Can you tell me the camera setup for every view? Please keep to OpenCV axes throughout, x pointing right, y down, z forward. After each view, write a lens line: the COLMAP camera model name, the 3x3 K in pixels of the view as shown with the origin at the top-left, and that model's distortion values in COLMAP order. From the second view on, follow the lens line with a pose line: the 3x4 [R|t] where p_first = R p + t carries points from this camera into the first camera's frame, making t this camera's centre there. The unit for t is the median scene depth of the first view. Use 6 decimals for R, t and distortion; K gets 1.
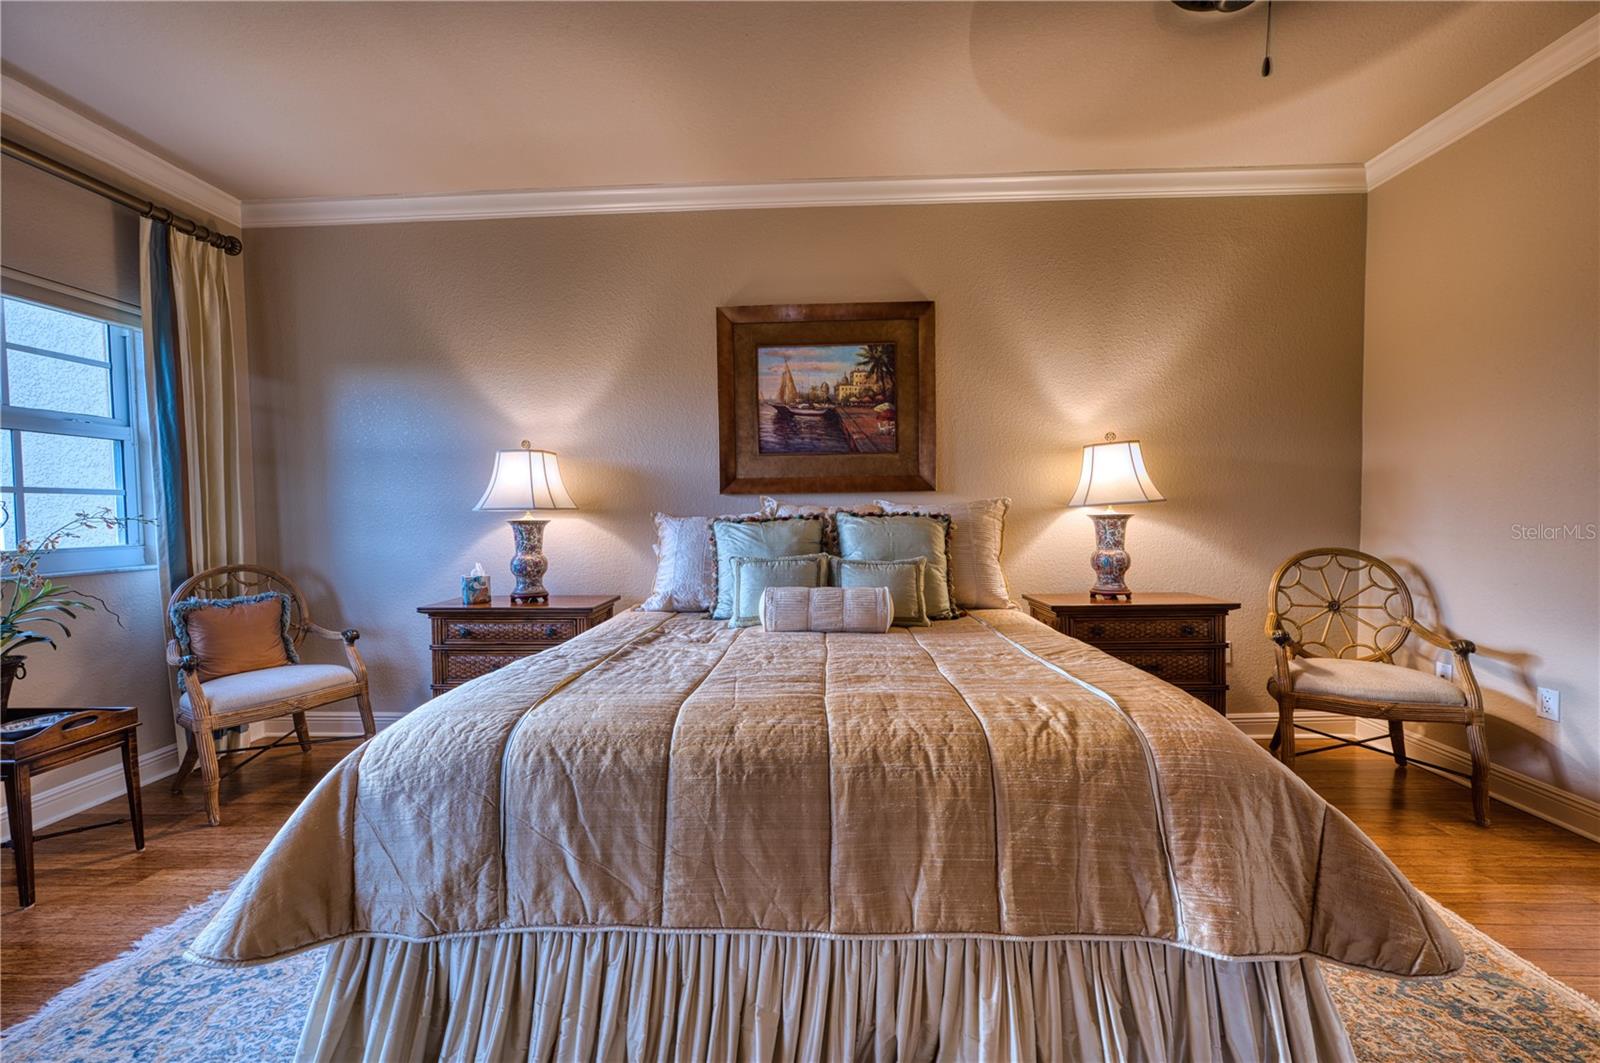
lens RADIAL K [[626.8, 0, 797.4], [0, 626.8, 531.0], [0, 0, 1]] dist [-0.007004, 0.000131]
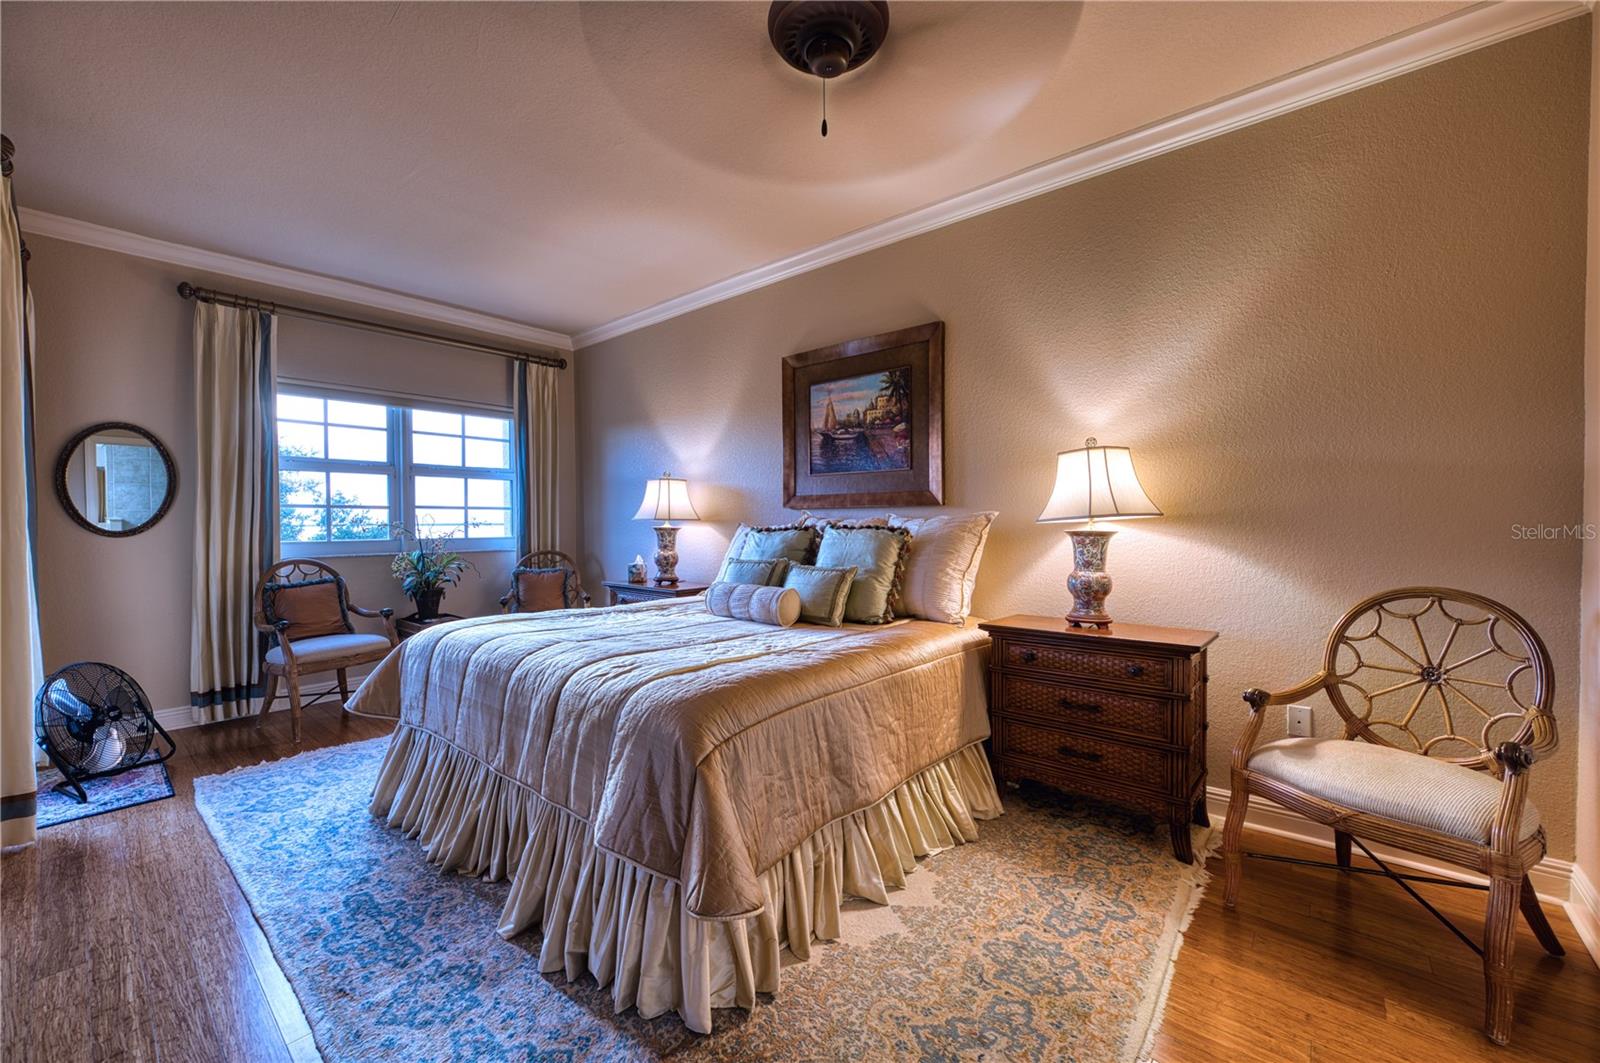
lens RADIAL K [[626.8, 0, 797.4], [0, 626.8, 531.0], [0, 0, 1]] dist [-0.007004, 0.000131]
pose [[0.789626, 0.019366, -0.613283, 0.661718], [-0.027092, 0.999627, -0.003316, -0.011583], [0.612990, 0.019234, 0.789856, 0.048309]]
